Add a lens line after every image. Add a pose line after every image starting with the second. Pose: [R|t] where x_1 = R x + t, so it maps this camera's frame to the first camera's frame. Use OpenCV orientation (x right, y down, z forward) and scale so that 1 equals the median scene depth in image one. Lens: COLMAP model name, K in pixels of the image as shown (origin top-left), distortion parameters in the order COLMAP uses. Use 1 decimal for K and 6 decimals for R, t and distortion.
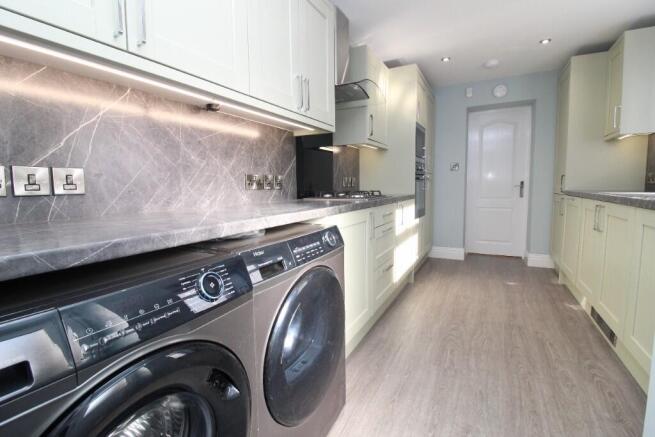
lens RADIAL K [[309.6, 0, 329.2], [0, 309.6, 215.6], [0, 0, 1]] dist [-0.004757, -0.003465]
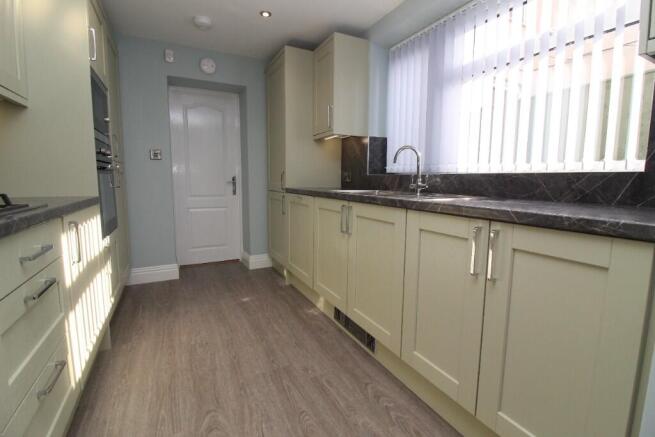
lens RADIAL K [[309.6, 0, 334.2], [0, 309.6, 213.6], [0, 0, 1]] dist [-0.004757, -0.003465]
pose [[0.579862, -0.073389, 0.811403, 0.068507], [0.062822, 0.996997, 0.045281, -0.037030], [-0.812289, 0.024717, 0.582731, 0.329915]]
